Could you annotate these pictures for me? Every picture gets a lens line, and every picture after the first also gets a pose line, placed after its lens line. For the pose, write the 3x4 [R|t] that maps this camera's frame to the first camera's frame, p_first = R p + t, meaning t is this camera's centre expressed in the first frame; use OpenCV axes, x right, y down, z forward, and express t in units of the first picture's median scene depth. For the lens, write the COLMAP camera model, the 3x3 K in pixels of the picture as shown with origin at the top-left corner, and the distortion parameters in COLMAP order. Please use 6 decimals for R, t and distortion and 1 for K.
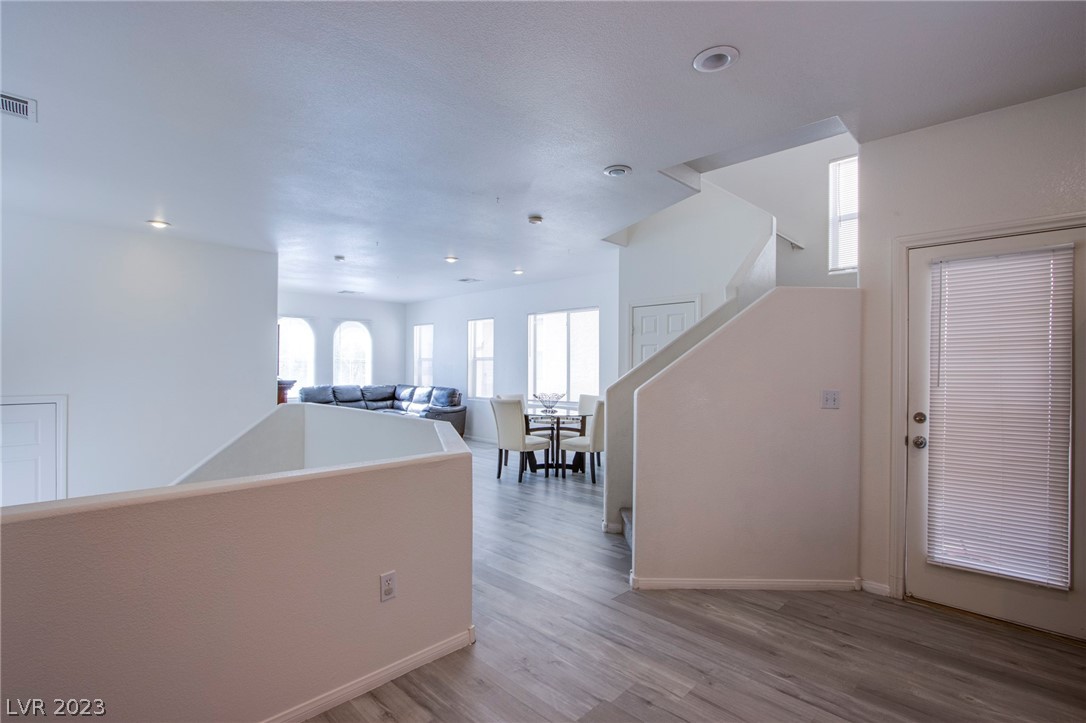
lens RADIAL K [[504.2, 0, 541.5], [0, 504.2, 361.7], [0, 0, 1]] dist [-0.022304, 0.004398]
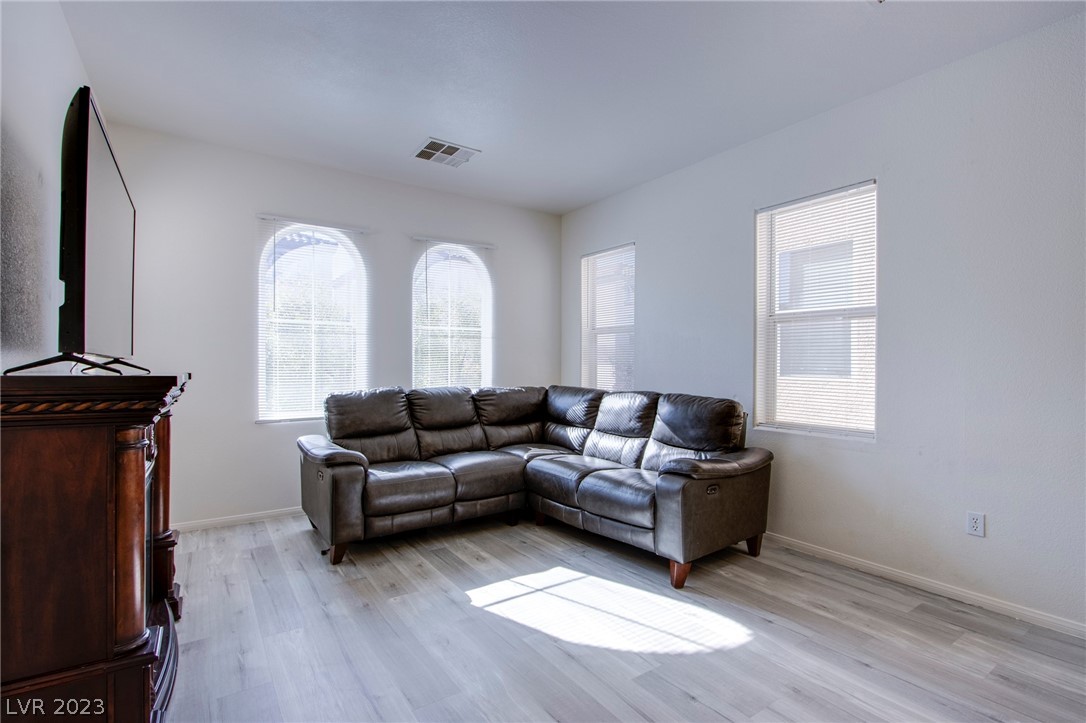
lens RADIAL K [[504.2, 0, 537.8], [0, 504.2, 355.2], [0, 0, 1]] dist [-0.022304, 0.004398]
pose [[0.981391, -0.005187, -0.191950, -0.229178], [0.004391, 0.999980, -0.004567, 0.022237], [0.191970, 0.003639, 0.981394, 0.608040]]
